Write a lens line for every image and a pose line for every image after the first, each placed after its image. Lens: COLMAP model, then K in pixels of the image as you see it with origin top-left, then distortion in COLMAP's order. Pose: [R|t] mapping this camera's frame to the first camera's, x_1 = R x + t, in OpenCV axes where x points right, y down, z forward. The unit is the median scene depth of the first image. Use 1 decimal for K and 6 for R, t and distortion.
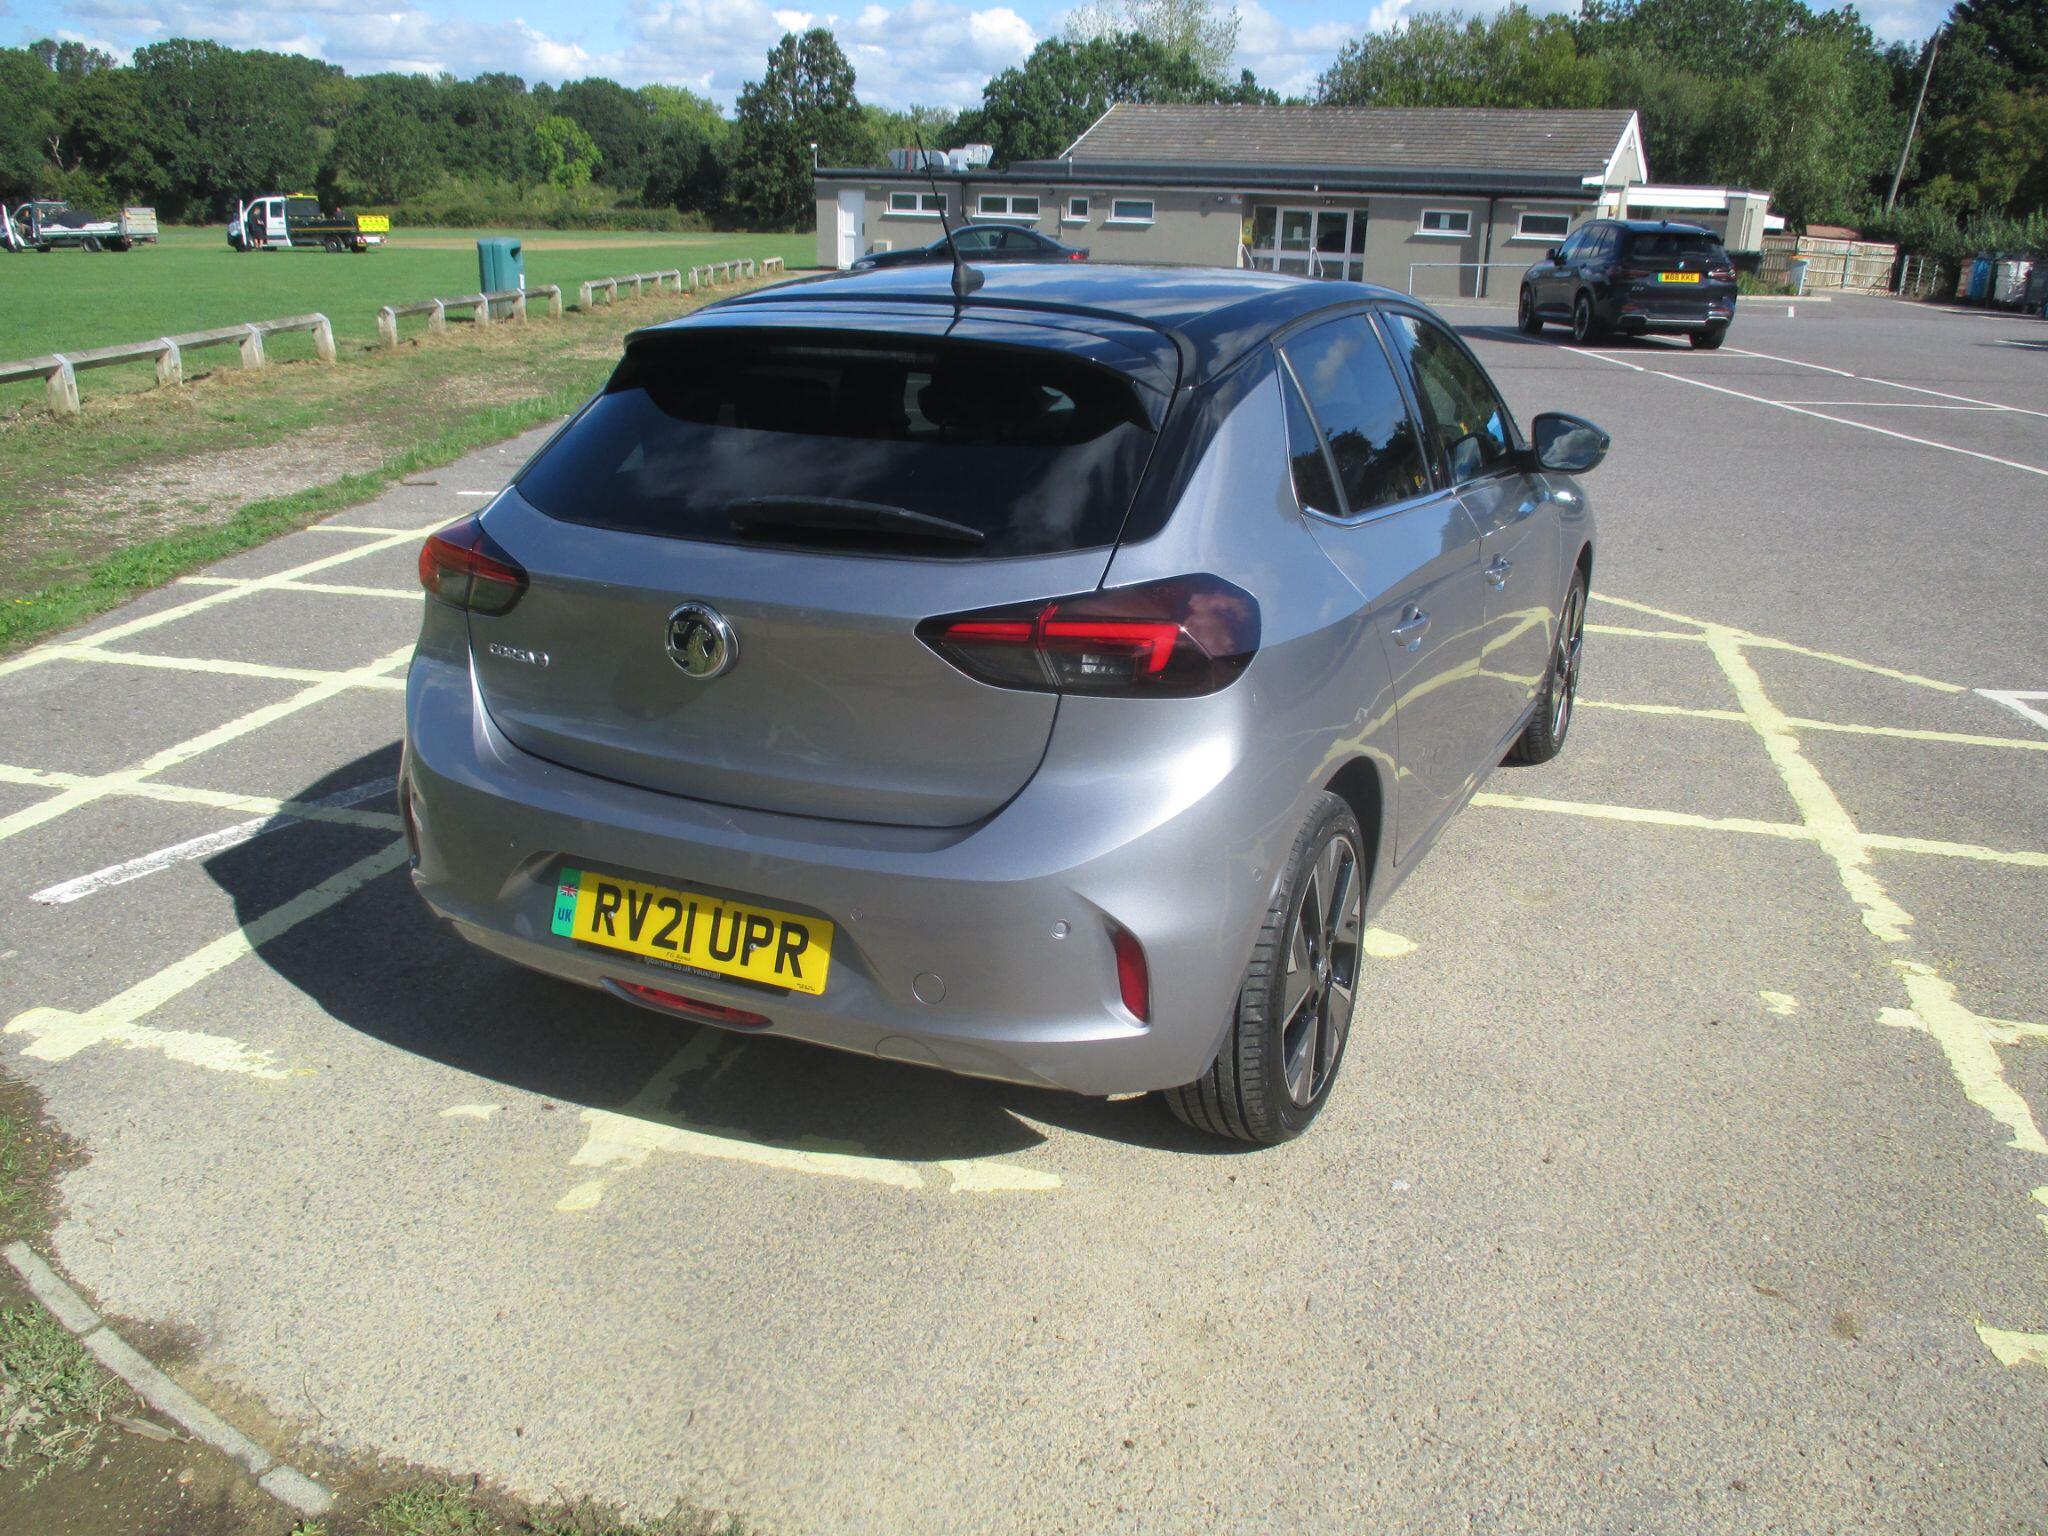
lens RADIAL K [[1645.2, 0, 1013.5], [0, 1645.2, 982.0], [0, 0, 1]] dist [-0.023683, -0.003211]
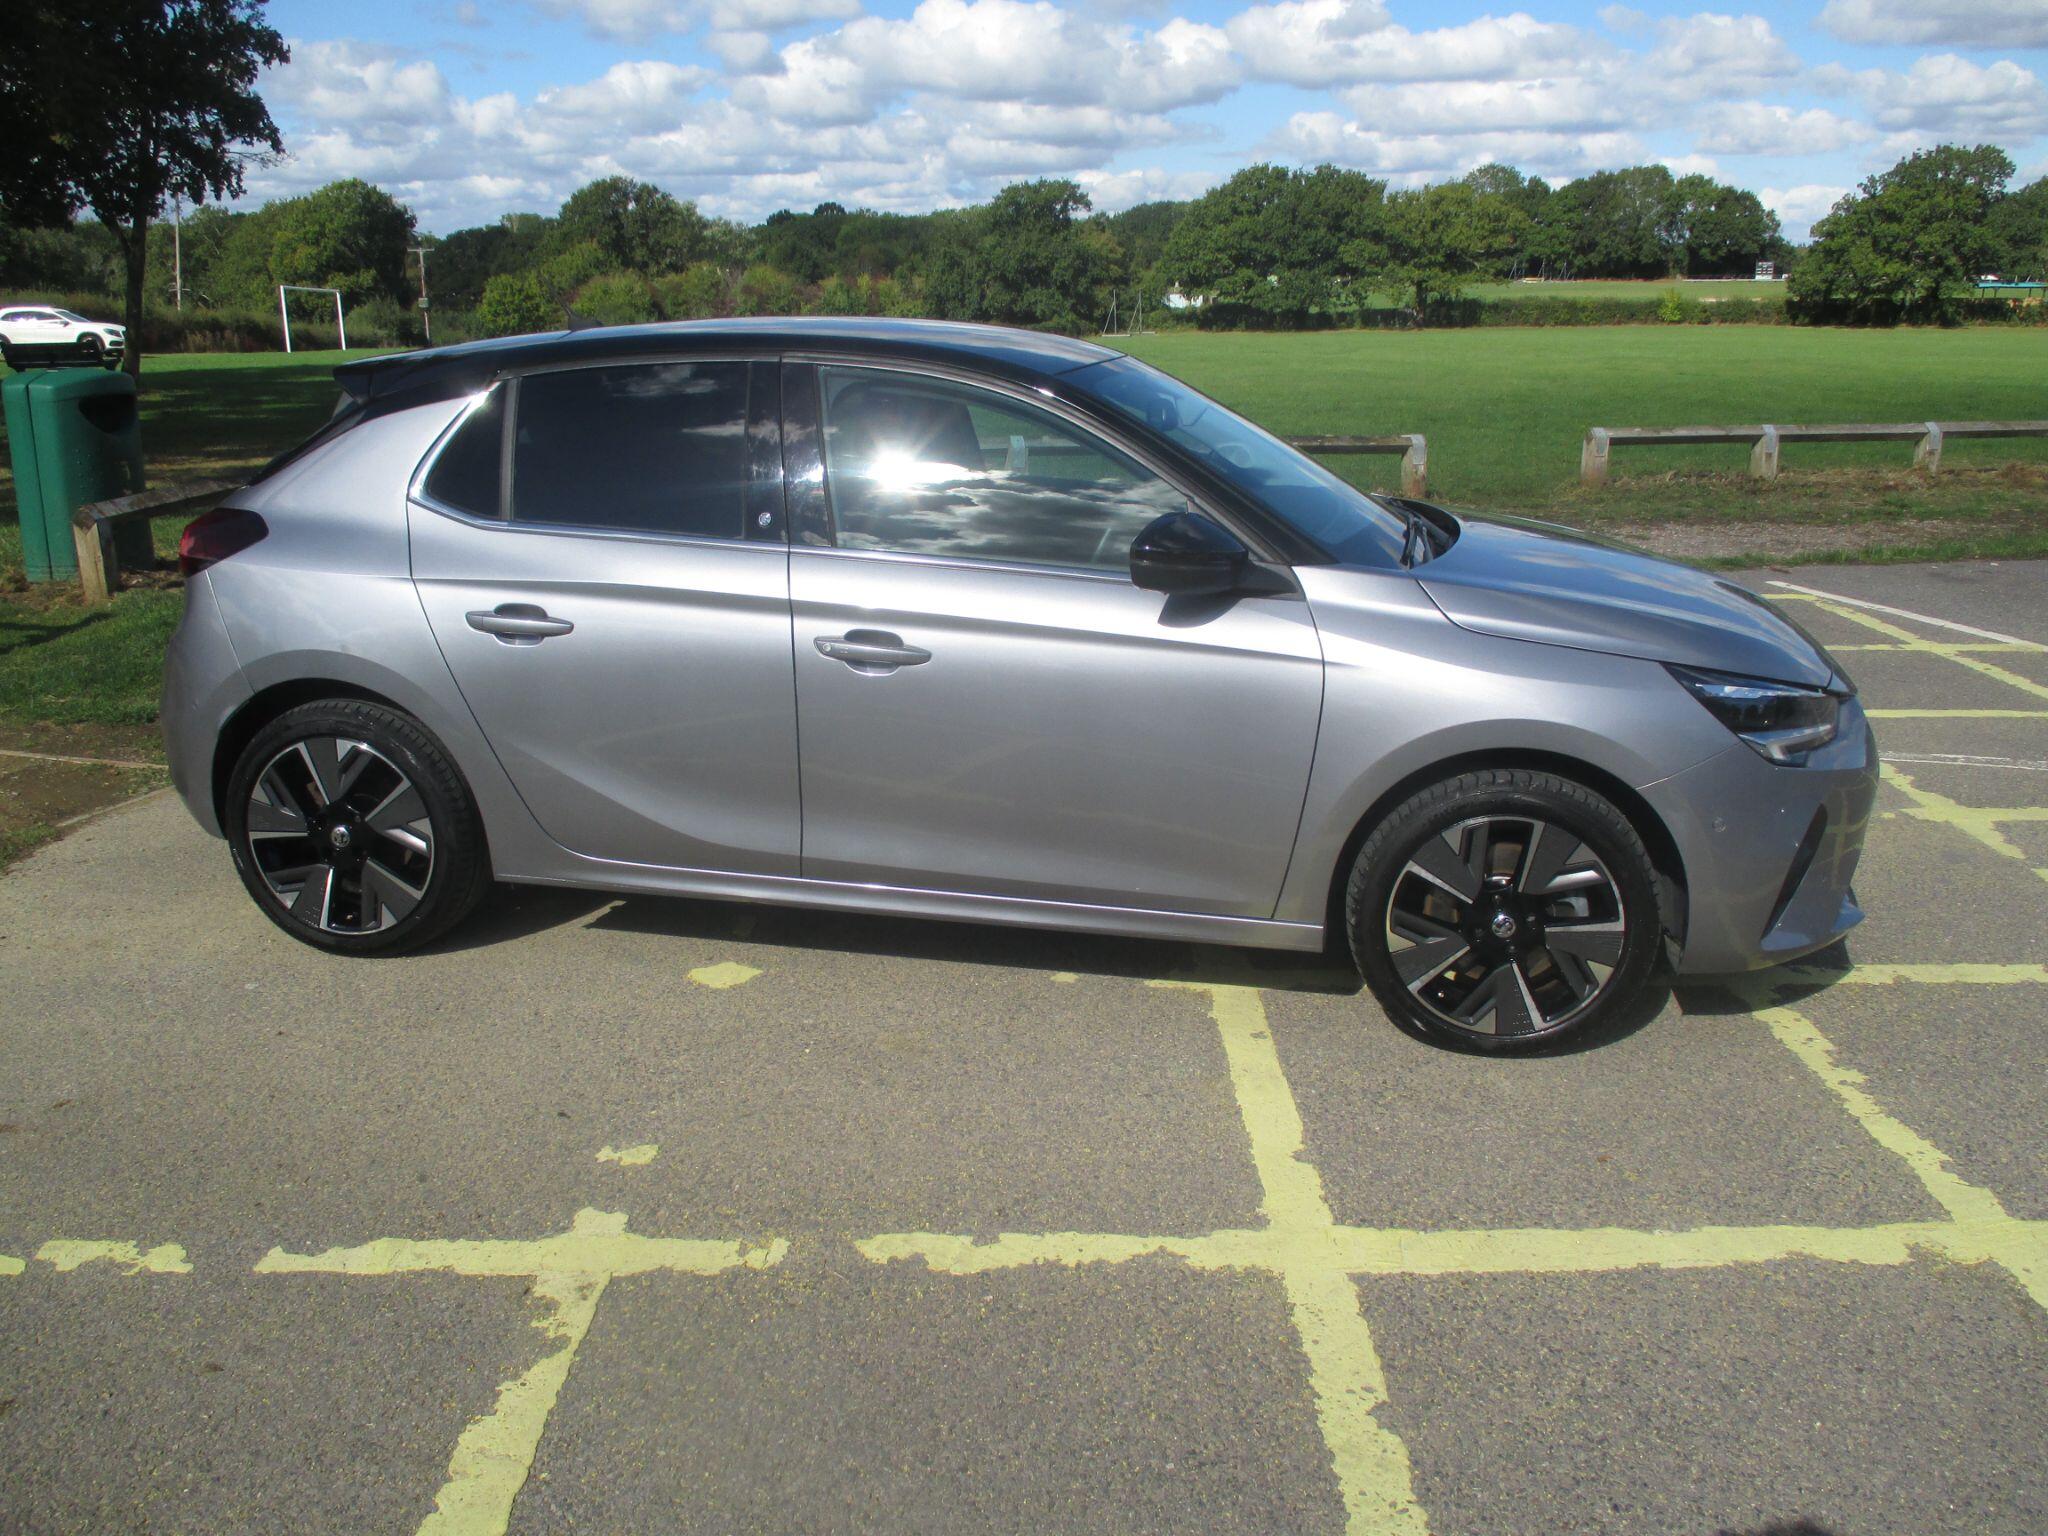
lens RADIAL K [[1645.2, 0, 1009.4], [0, 1645.2, 972.9], [0, 0, 1]] dist [-0.023683, -0.003211]
pose [[0.263694, 0.358490, -0.895517, 0.288582], [-0.408027, 0.882683, 0.233205, -0.081495], [0.874059, 0.303900, 0.379032, 0.186978]]
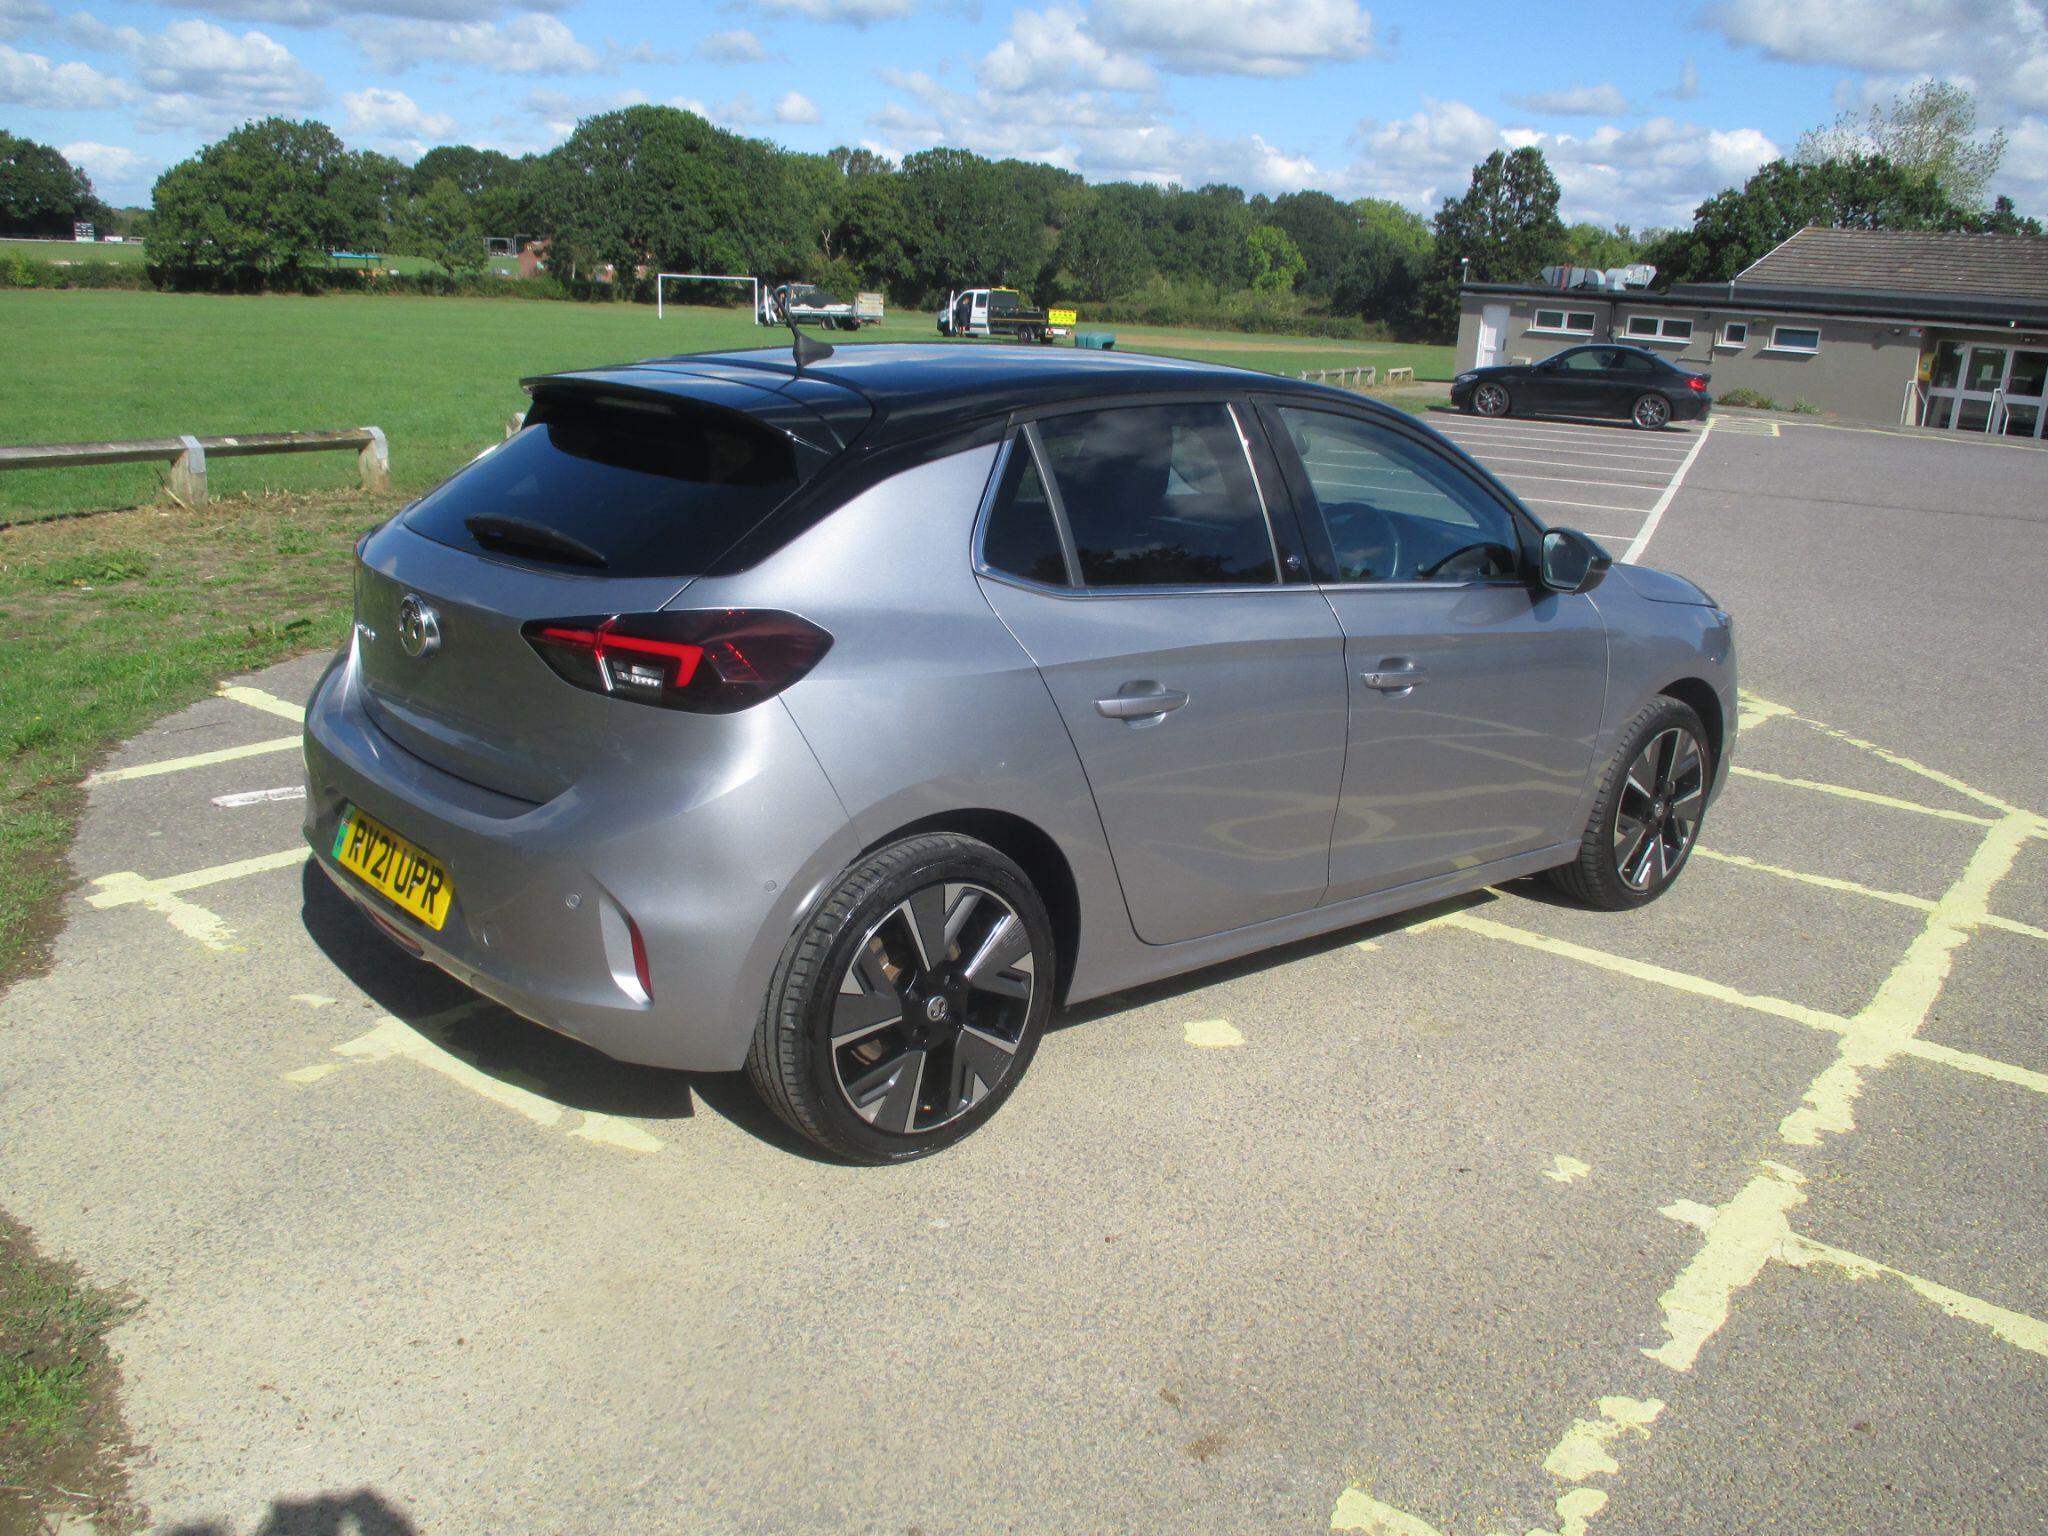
lens RADIAL K [[1645.2, 0, 997.5], [0, 1645.2, 1000.6], [0, 0, 1]] dist [-0.023683, -0.003211]
pose [[0.918845, 0.182533, -0.349866, 0.109476], [-0.198624, 0.980021, -0.010343, -0.001696], [0.340989, 0.078996, 0.936742, 0.006281]]
